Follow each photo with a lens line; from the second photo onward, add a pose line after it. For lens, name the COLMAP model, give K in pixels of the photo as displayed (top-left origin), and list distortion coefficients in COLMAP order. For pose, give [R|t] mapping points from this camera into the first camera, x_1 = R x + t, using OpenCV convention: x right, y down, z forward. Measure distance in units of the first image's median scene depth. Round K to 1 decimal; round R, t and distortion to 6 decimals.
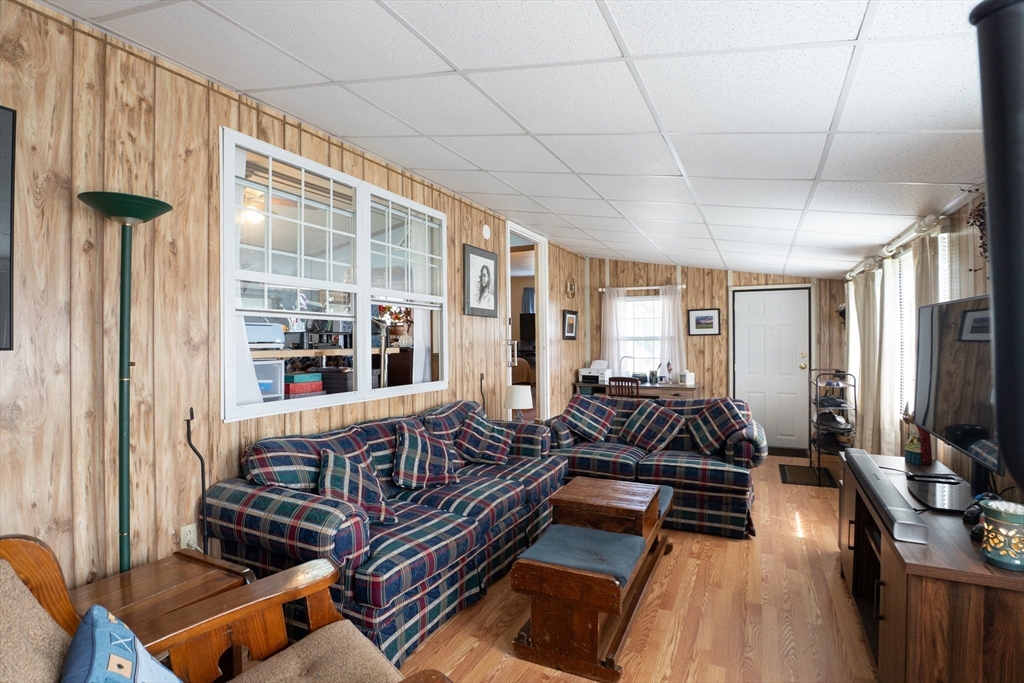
lens RADIAL K [[503.1, 0, 520.7], [0, 503.1, 341.2], [0, 0, 1]] dist [-0.044012, 0.010801]
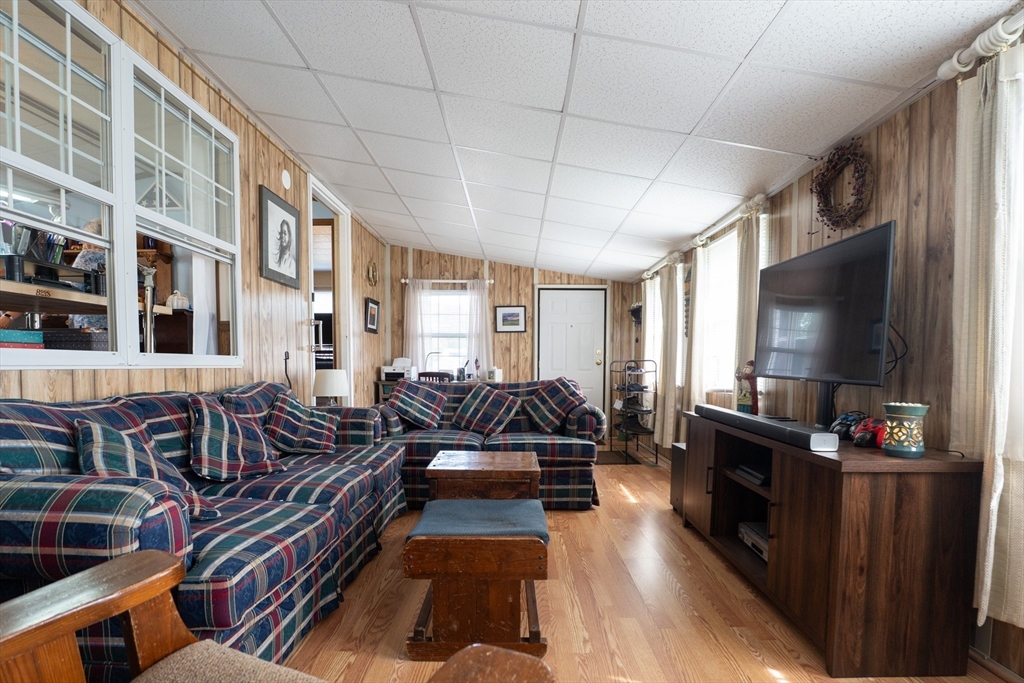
lens RADIAL K [[512.0, 0, 522.7], [0, 512.0, 390.6], [0, 0, 1]] dist [-0.049407, 0.014111]
pose [[0.899137, -0.013595, 0.437457, -0.108321], [-0.010259, 0.998588, 0.052119, 0.093162], [-0.437548, -0.051349, 0.897728, 0.126488]]
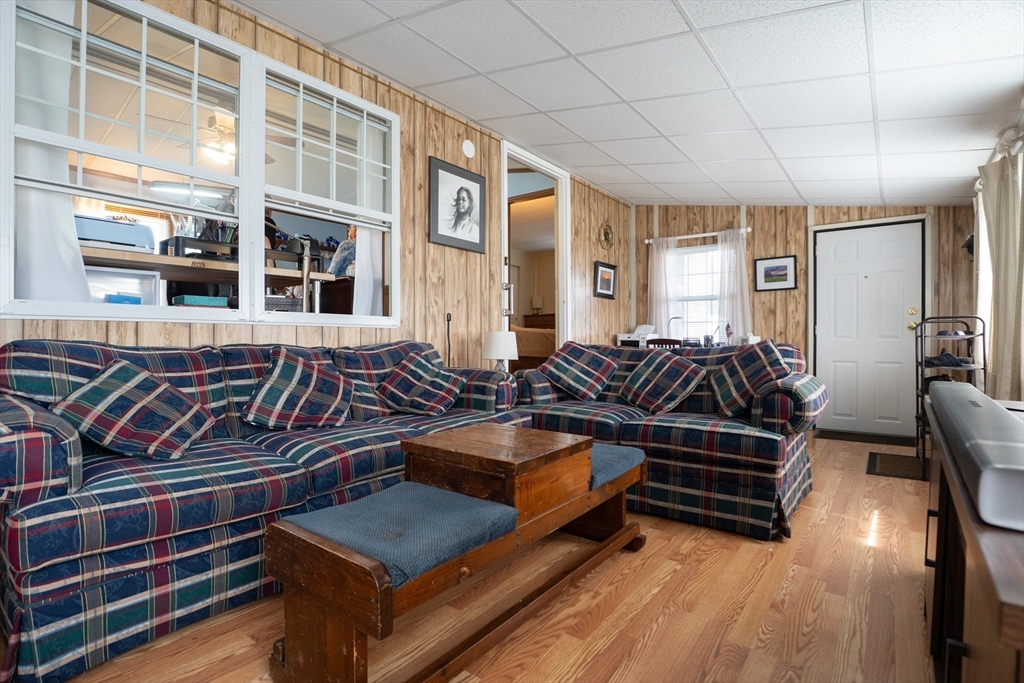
lens RADIAL K [[502.6, 0, 512.0], [0, 502.6, 341.5], [0, 0, 1]] dist [-0.042329, 0.008702]
pose [[0.978768, 0.006760, -0.204861, 0.220849], [-0.005086, 0.999949, 0.008696, 0.118943], [0.204909, -0.007470, 0.978752, 0.264316]]
